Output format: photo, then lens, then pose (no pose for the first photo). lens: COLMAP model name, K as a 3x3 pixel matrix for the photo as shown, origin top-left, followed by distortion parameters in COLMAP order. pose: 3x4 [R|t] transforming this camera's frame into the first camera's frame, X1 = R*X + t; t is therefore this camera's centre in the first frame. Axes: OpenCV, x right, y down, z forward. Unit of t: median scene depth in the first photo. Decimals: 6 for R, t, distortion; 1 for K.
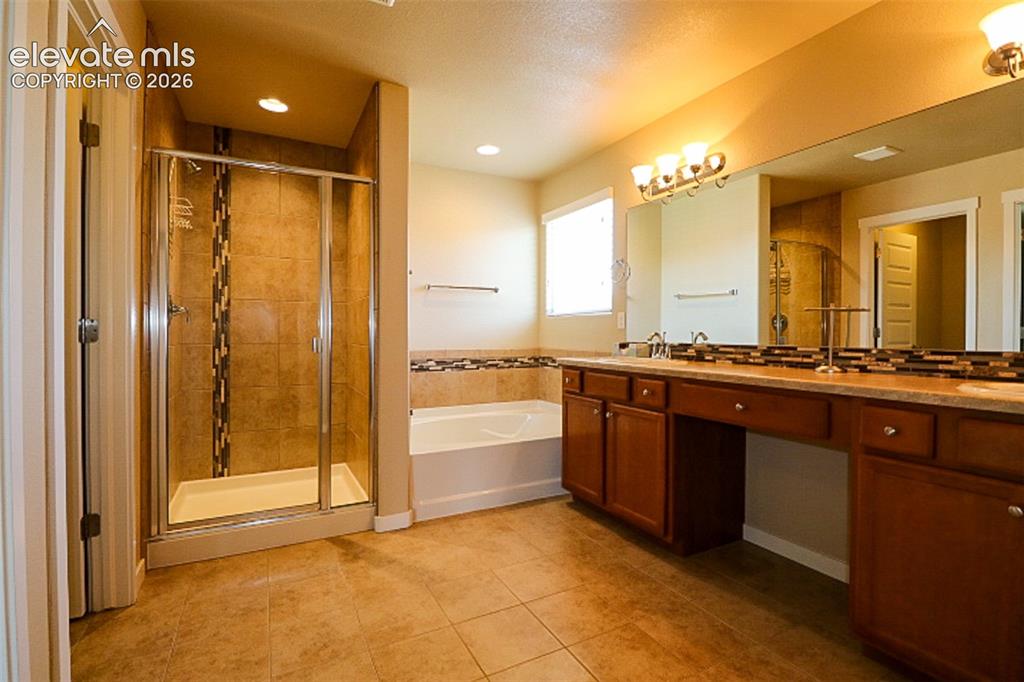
lens RADIAL K [[476.2, 0, 512.2], [0, 476.2, 336.4], [0, 0, 1]] dist [0.000519, -0.010972]
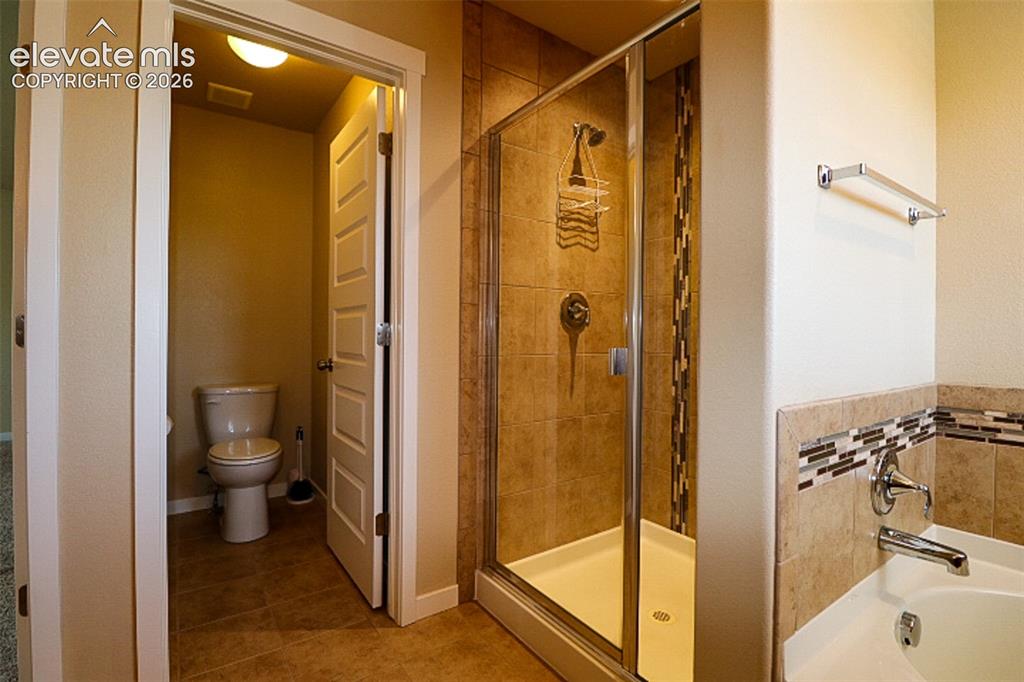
lens RADIAL K [[476.2, 0, 512.2], [0, 476.2, 336.4], [0, 0, 1]] dist [0.000519, -0.010972]
pose [[0.129162, -0.001206, -0.991623, 0.094977], [-0.015481, 0.999875, -0.003232, -0.005244], [0.991503, 0.015769, 0.129127, 0.641995]]
